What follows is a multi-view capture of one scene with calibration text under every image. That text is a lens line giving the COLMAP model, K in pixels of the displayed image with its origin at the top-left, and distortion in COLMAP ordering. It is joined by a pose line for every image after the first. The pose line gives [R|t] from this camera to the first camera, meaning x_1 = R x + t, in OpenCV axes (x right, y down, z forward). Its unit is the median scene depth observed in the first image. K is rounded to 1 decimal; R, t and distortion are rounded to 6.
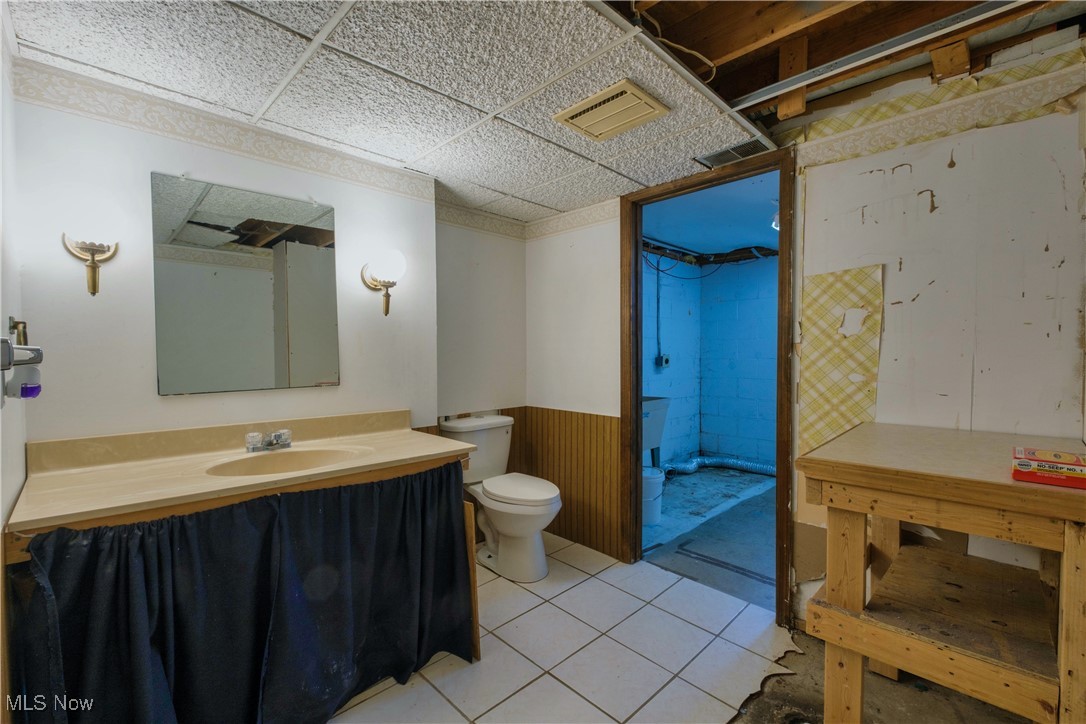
lens RADIAL K [[469.7, 0, 544.8], [0, 469.7, 360.7], [0, 0, 1]] dist [-0.002030, -0.000835]
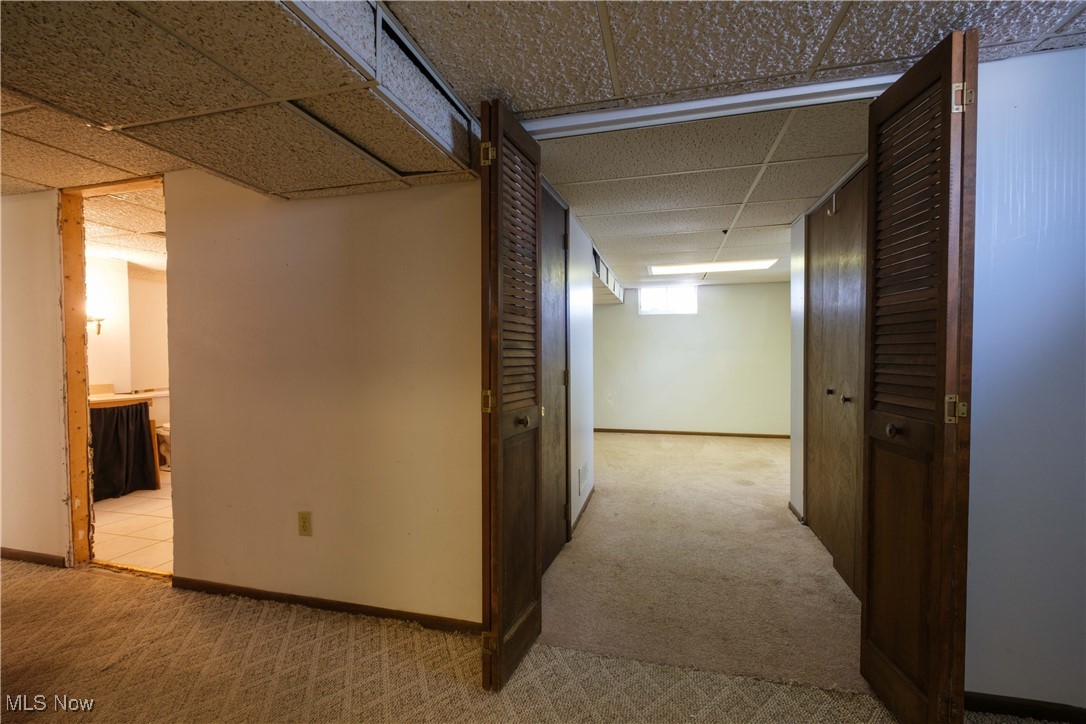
lens RADIAL K [[469.7, 0, 544.8], [0, 469.7, 360.7], [0, 0, 1]] dist [-0.002030, -0.000835]
pose [[0.860698, -0.011486, 0.508986, 0.282737], [0.010352, 0.999934, 0.005060, 0.023026], [-0.509010, 0.000914, 0.860760, -1.696850]]
